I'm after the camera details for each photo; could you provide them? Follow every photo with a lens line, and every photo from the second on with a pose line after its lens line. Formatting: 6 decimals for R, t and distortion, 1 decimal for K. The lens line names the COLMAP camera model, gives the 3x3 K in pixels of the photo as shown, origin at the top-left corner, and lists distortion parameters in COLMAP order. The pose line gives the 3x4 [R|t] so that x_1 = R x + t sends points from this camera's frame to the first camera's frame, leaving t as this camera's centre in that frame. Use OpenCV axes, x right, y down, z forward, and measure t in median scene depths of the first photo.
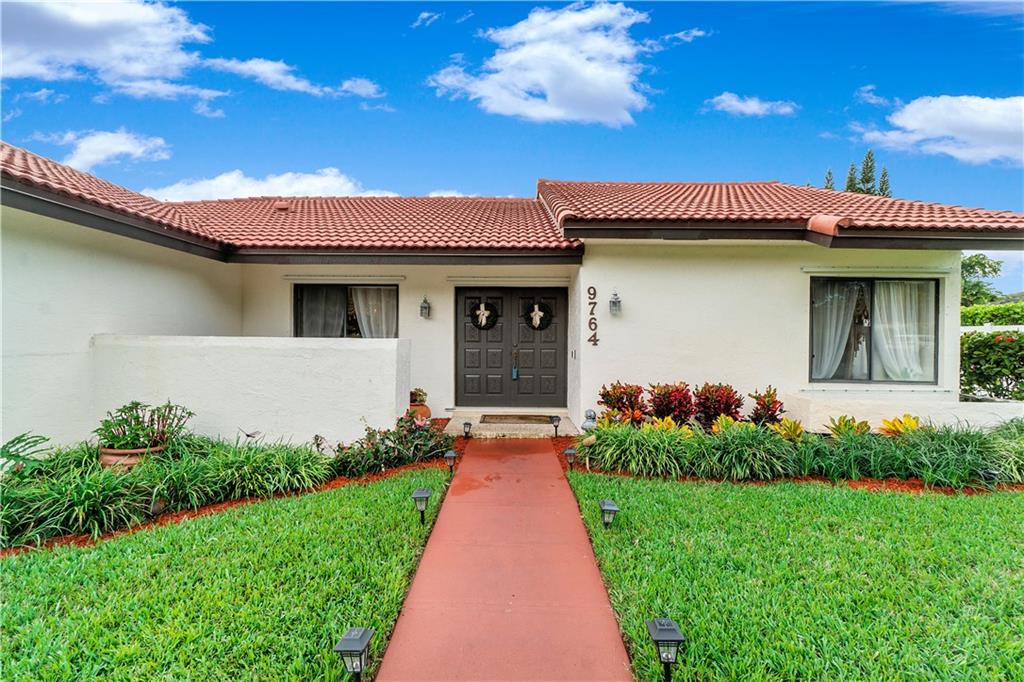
lens RADIAL K [[442.6, 0, 509.3], [0, 442.6, 341.3], [0, 0, 1]] dist [-0.005279, 0.001746]
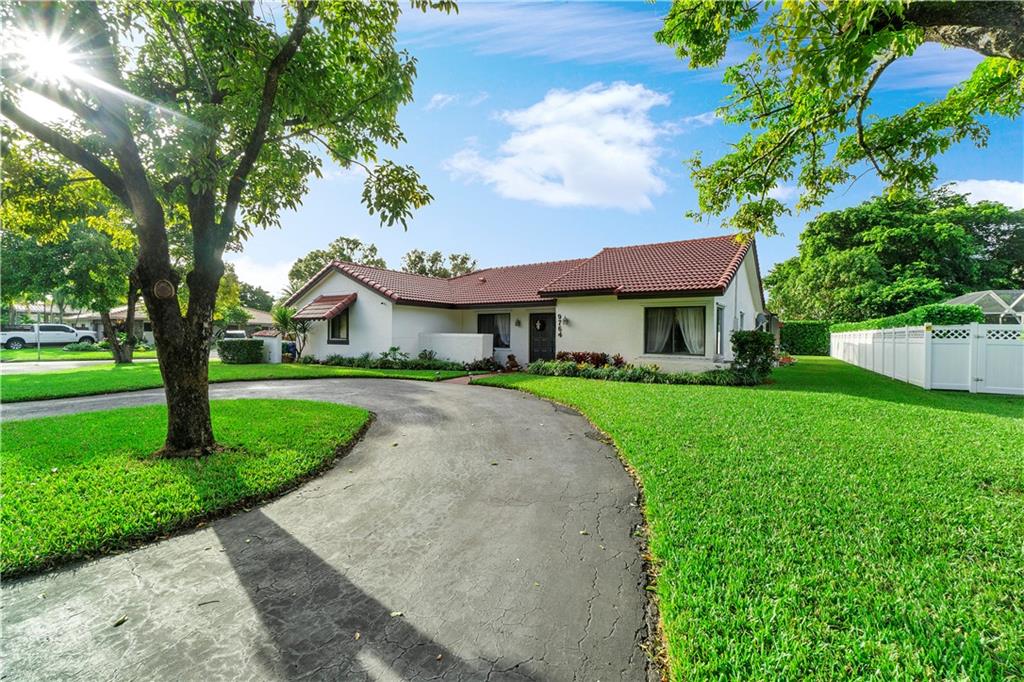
lens RADIAL K [[442.6, 0, 503.1], [0, 442.6, 341.4], [0, 0, 1]] dist [-0.005279, 0.001746]
pose [[0.822497, 0.008412, -0.568708, 1.387265], [-0.010876, 0.999940, -0.000939, 0.040837], [0.568666, 0.006958, 0.822539, -1.313965]]
